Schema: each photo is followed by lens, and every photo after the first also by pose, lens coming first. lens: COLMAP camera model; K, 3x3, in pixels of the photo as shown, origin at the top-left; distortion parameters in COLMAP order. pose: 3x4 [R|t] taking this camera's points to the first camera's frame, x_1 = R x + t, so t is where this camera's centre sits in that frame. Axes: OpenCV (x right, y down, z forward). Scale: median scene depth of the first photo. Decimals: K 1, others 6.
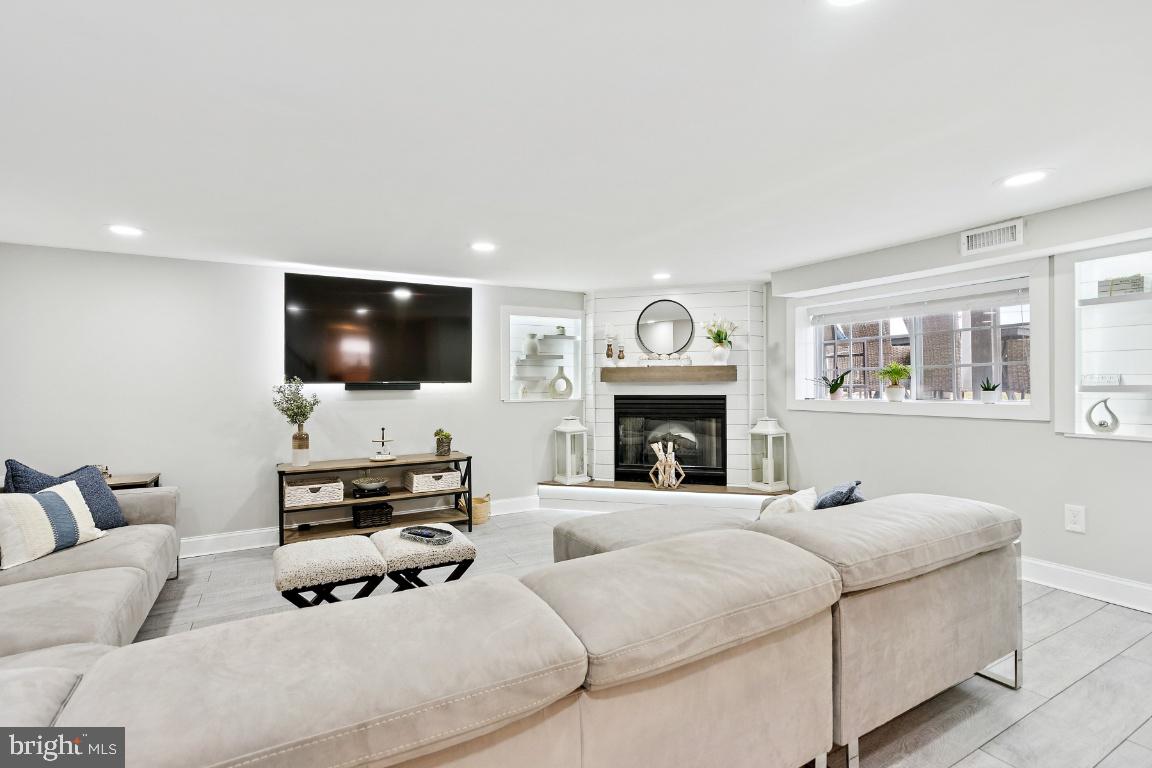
lens RADIAL K [[532.8, 0, 572.6], [0, 532.8, 384.3], [0, 0, 1]] dist [0.029305, -0.000325]
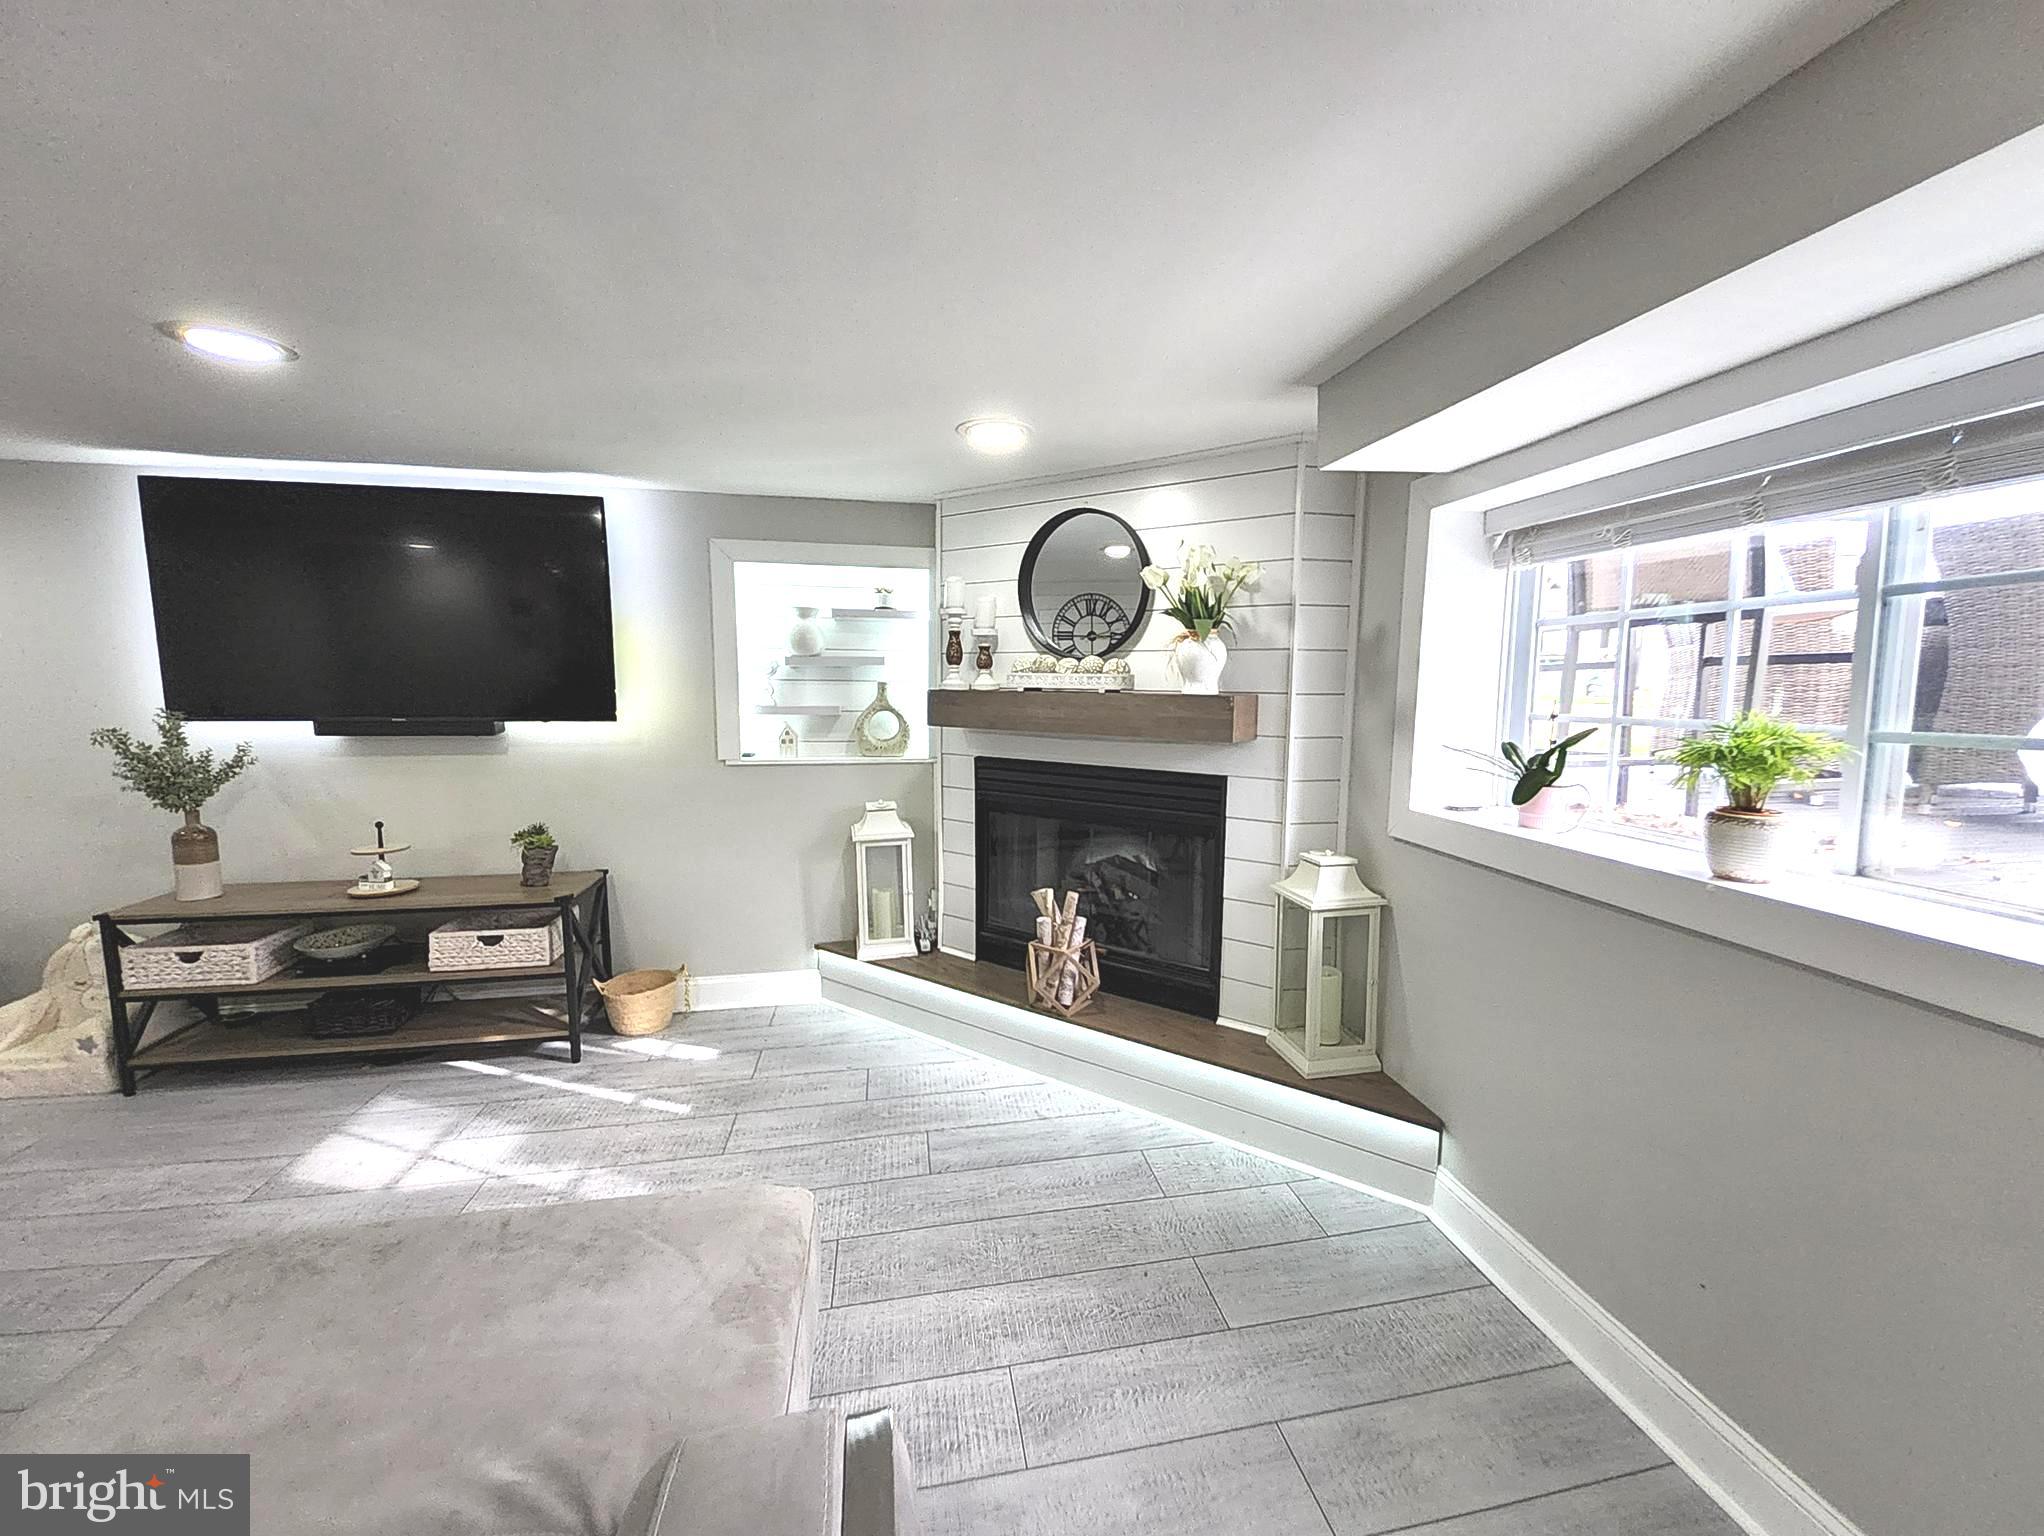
lens RADIAL K [[806.8, 0, 1036.3], [0, 806.8, 766.8], [0, 0, 1]] dist [0.010592, 0.000004]
pose [[0.952707, 0.047413, -0.300168, 0.332079], [-0.016601, 0.994399, 0.104381, -0.040385], [0.303436, -0.094461, 0.948158, 0.460764]]
